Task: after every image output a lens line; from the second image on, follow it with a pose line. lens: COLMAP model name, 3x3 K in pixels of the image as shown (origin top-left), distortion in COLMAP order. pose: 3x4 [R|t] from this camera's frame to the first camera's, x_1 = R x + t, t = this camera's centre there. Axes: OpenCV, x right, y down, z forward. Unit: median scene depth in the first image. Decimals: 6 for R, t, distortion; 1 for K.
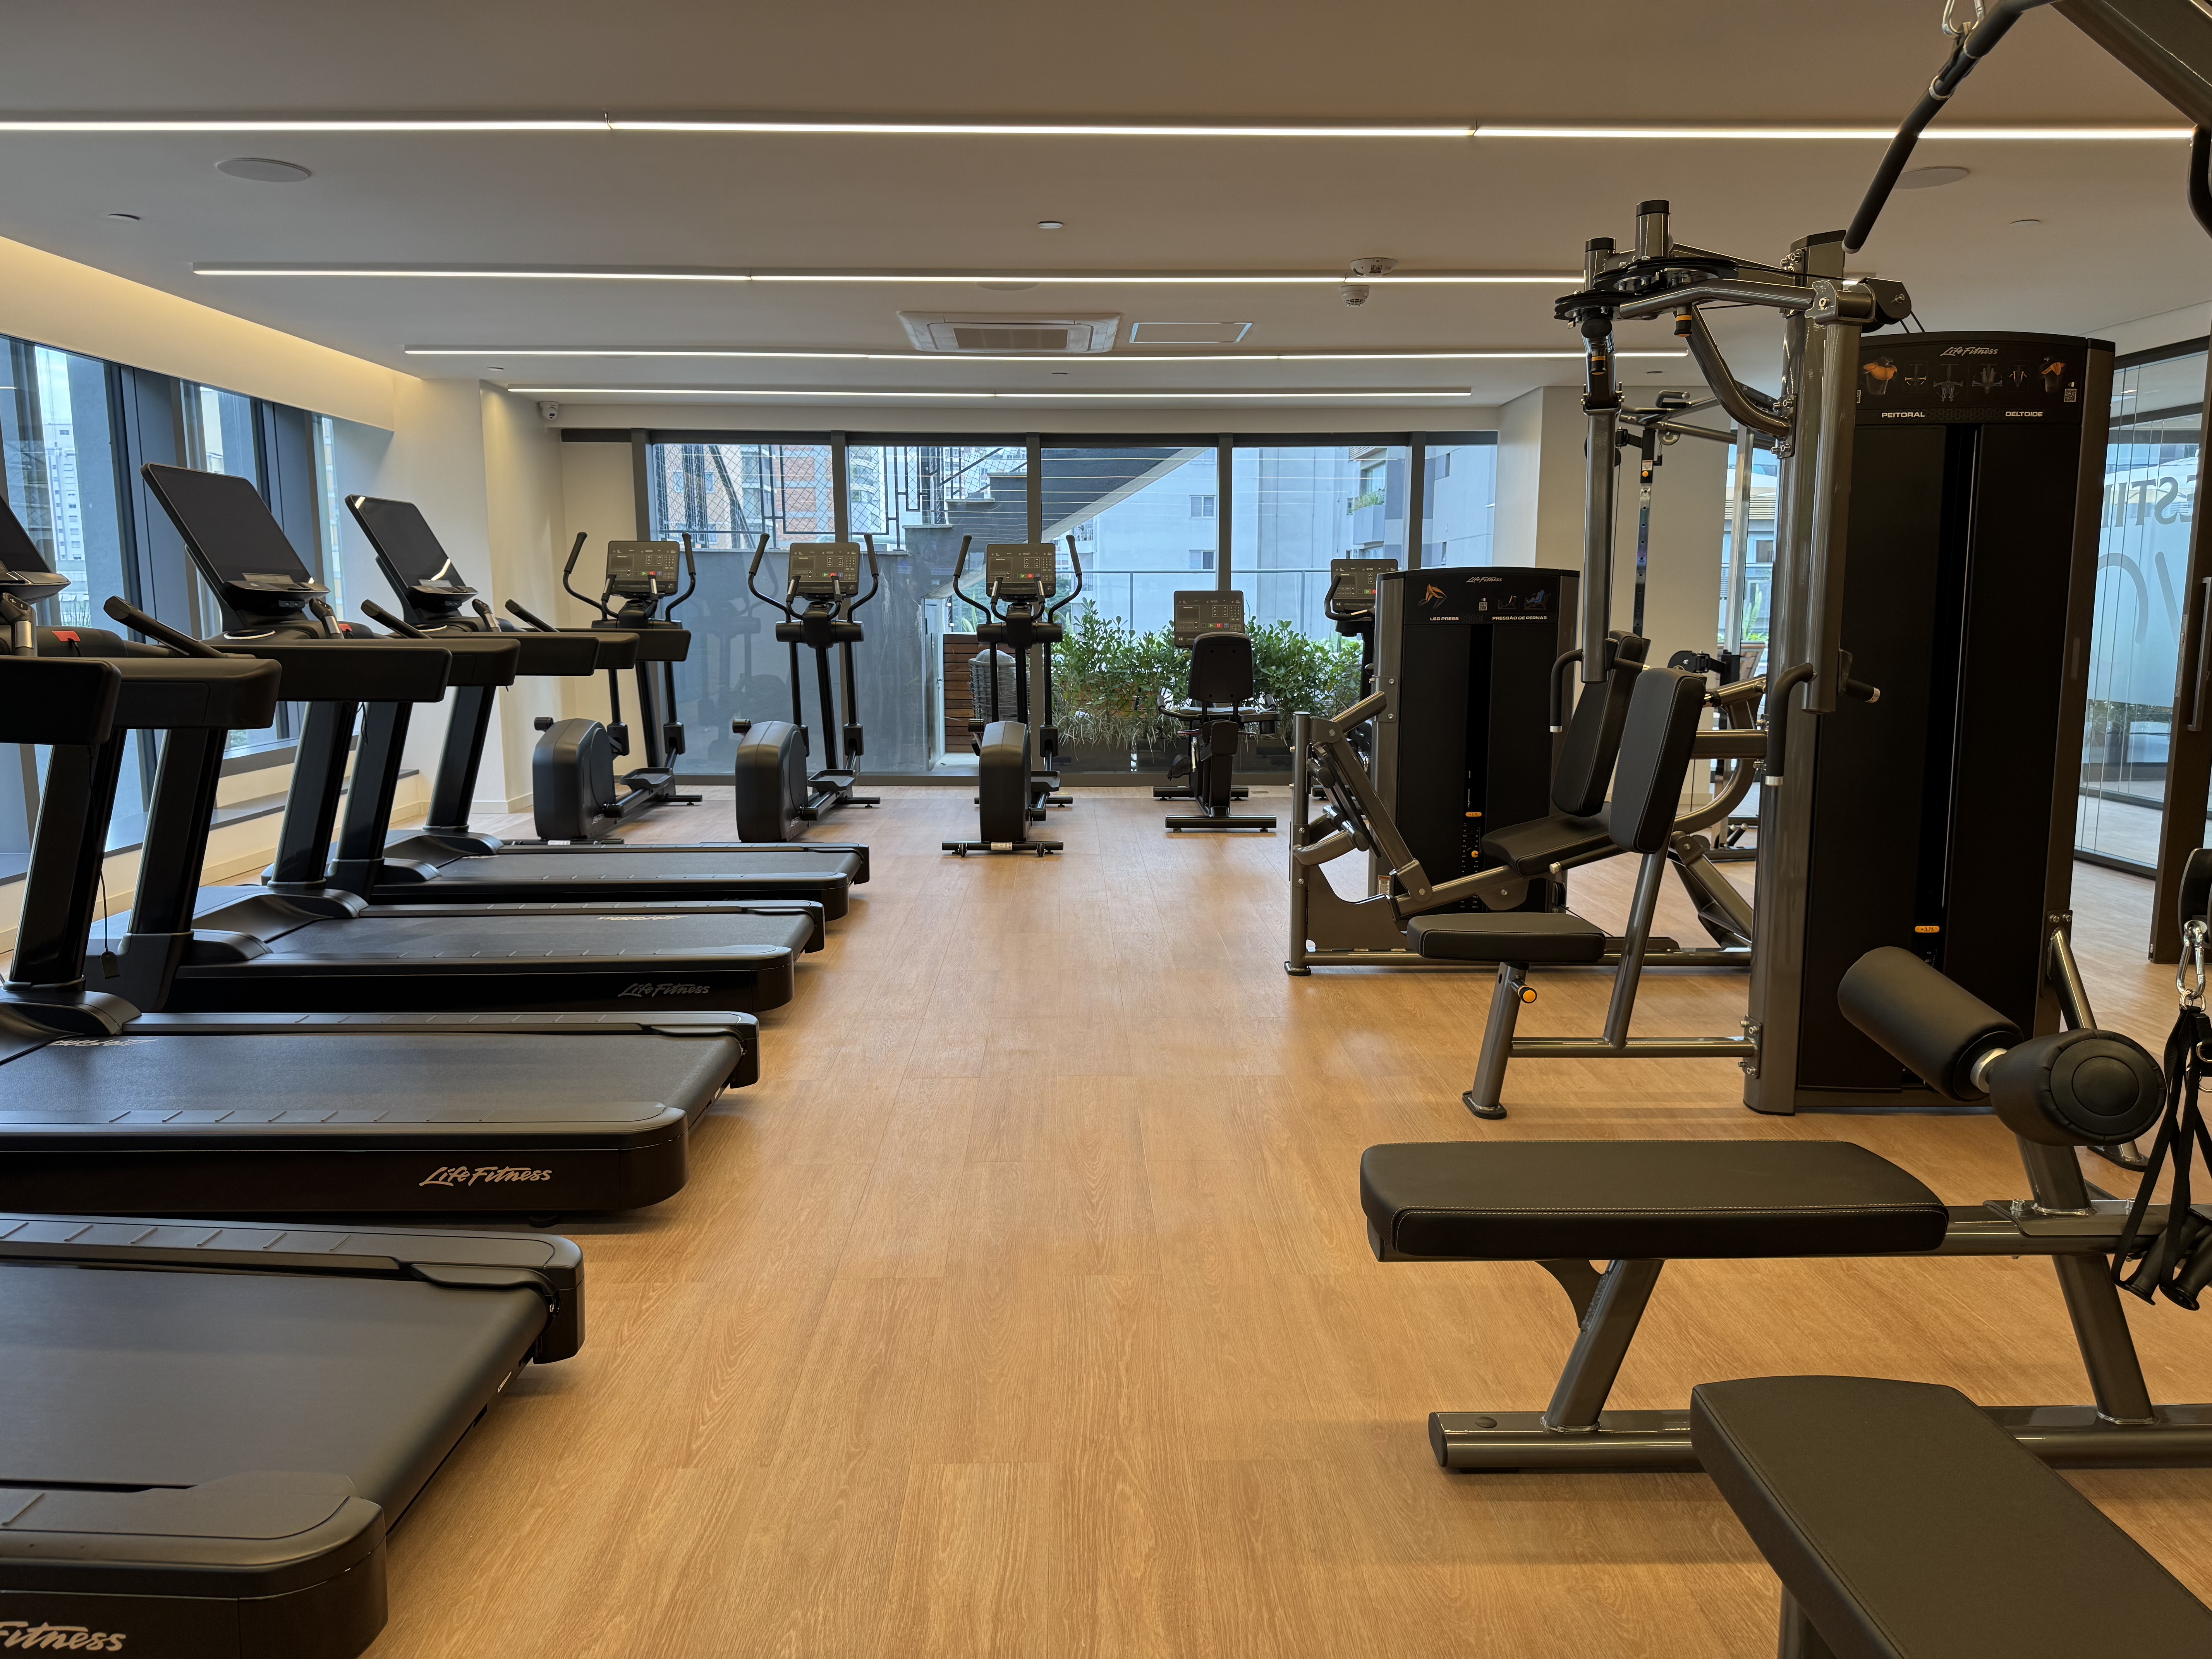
lens RADIAL K [[1550.6, 0, 1103.5], [0, 1550.6, 832.0], [0, 0, 1]] dist [0.028712, -0.034929]
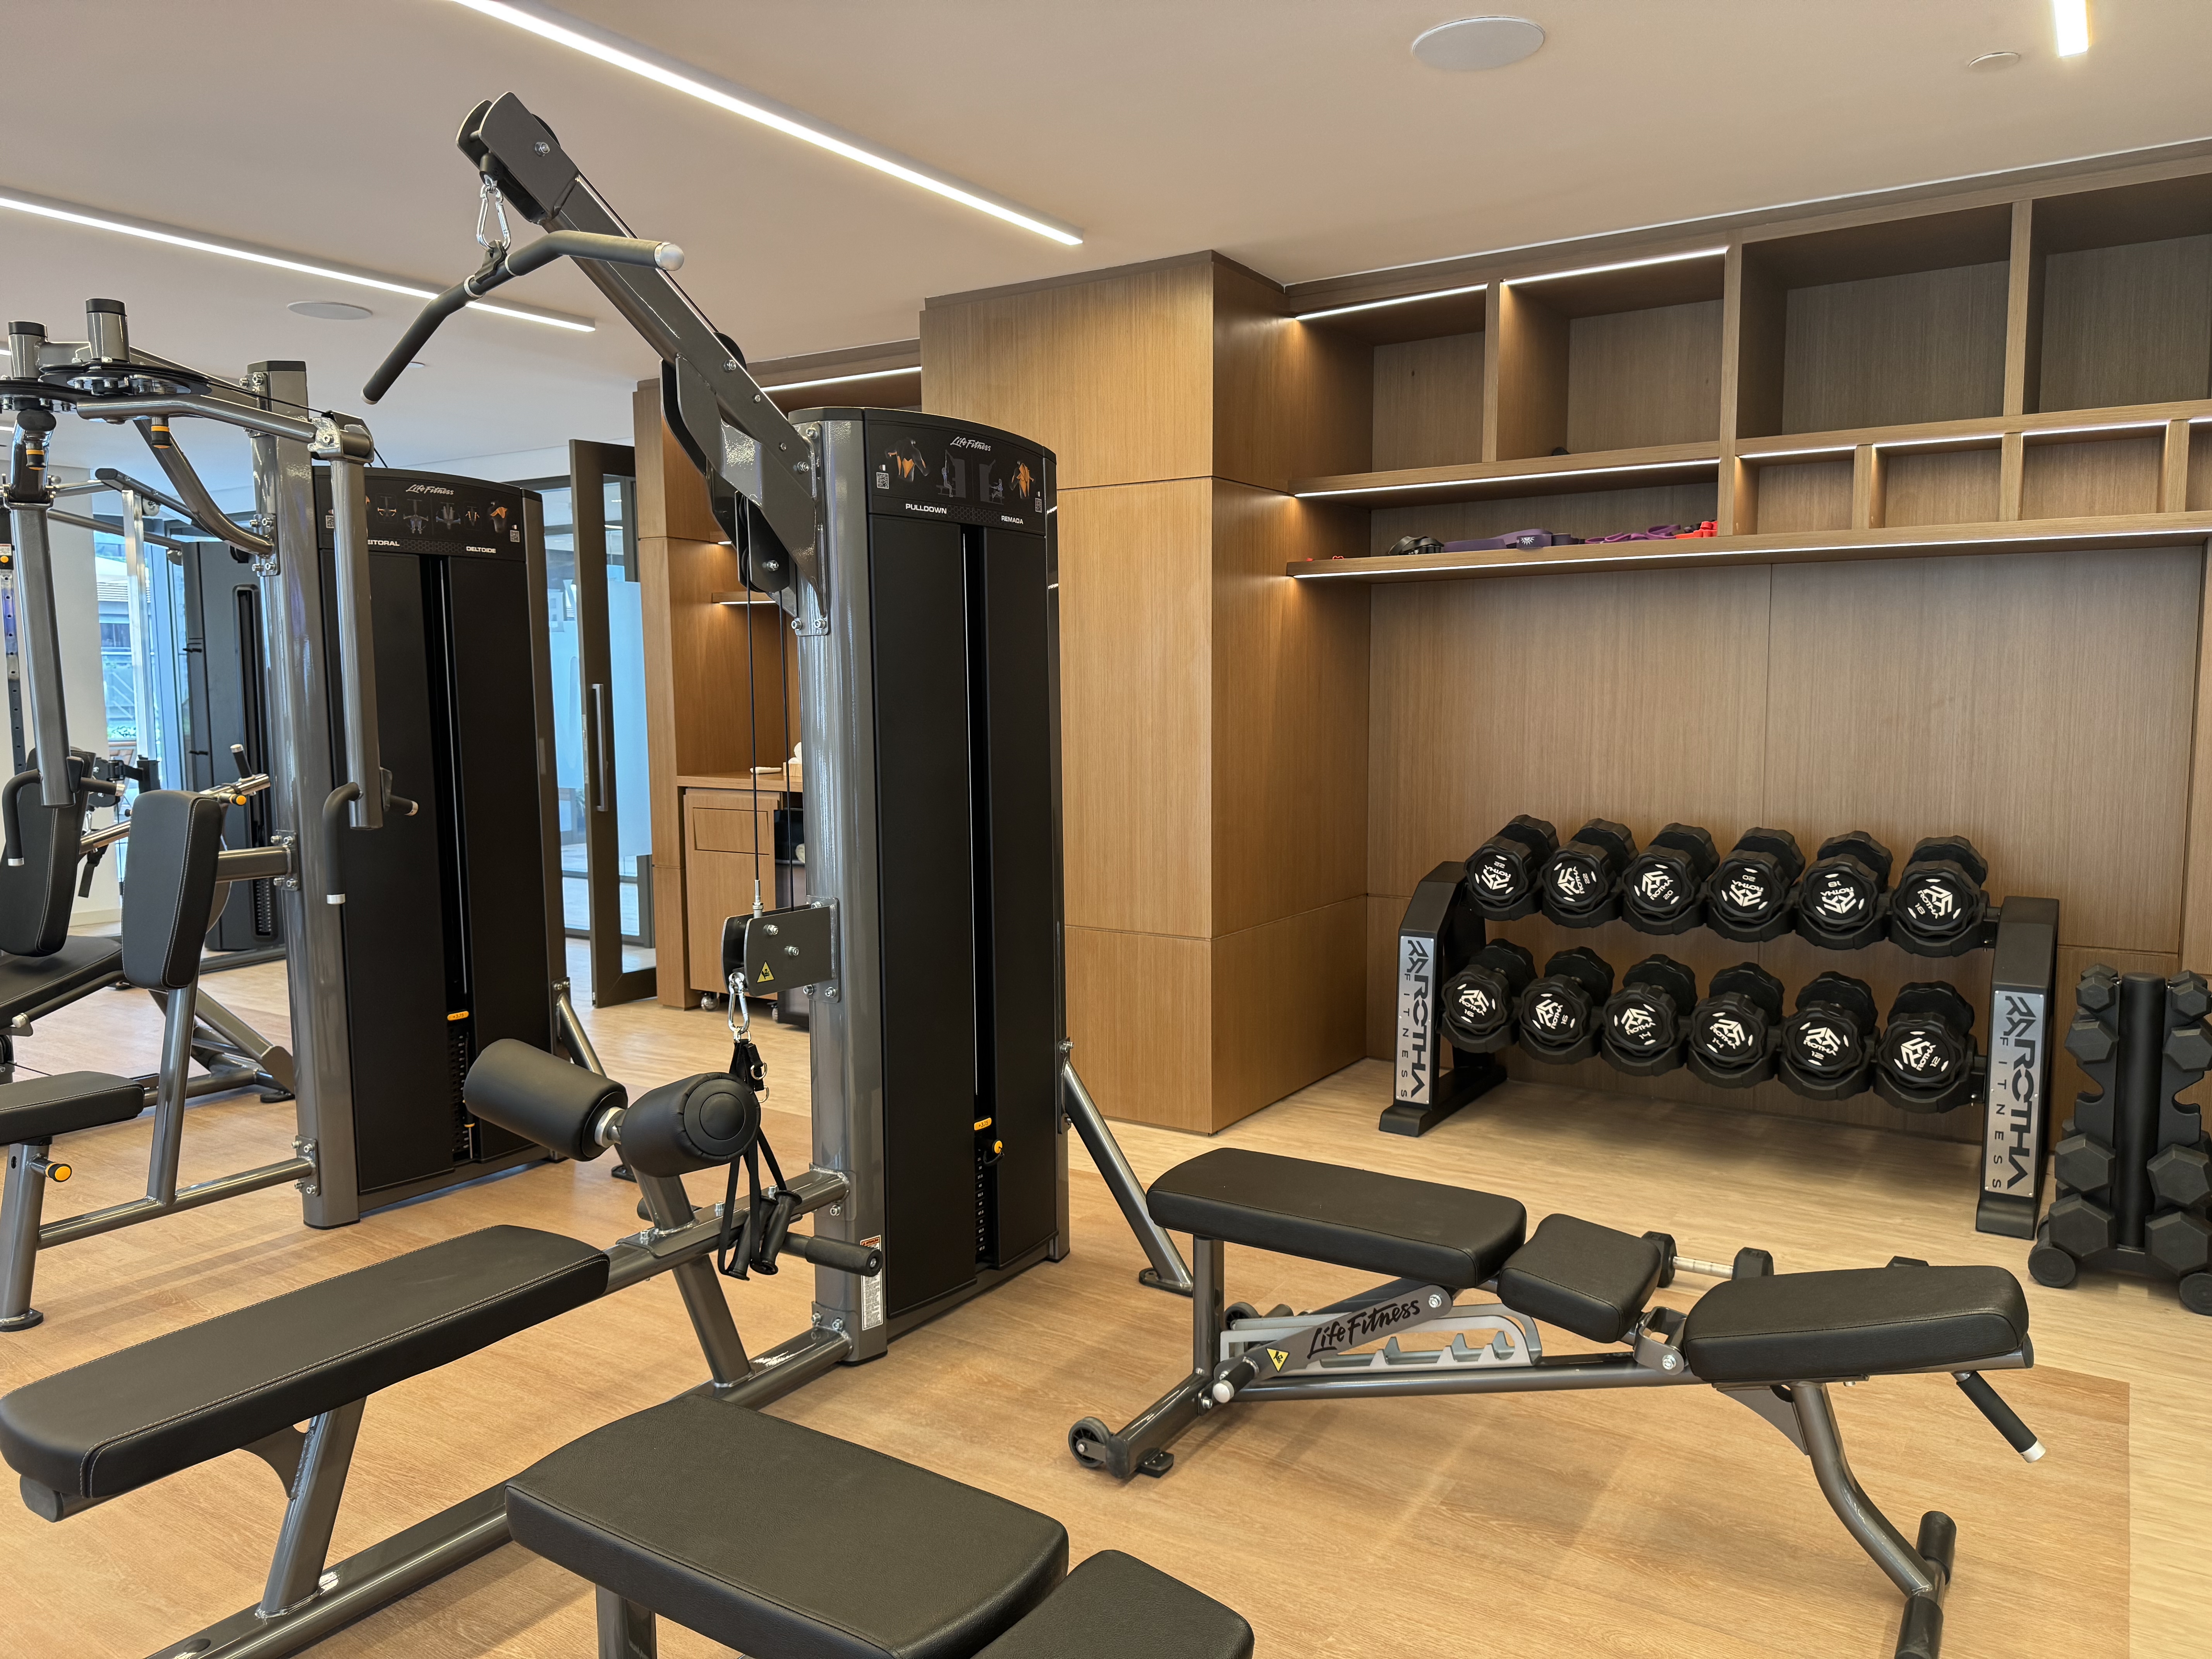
lens RADIAL K [[1550.6, 0, 1095.0], [0, 1550.6, 832.1], [0, 0, 1]] dist [0.028712, -0.034929]
pose [[0.570031, -0.083520, 0.817367, -0.099963], [0.128531, 0.991637, 0.011690, -0.021246], [-0.811508, 0.098393, 0.575998, 0.007491]]
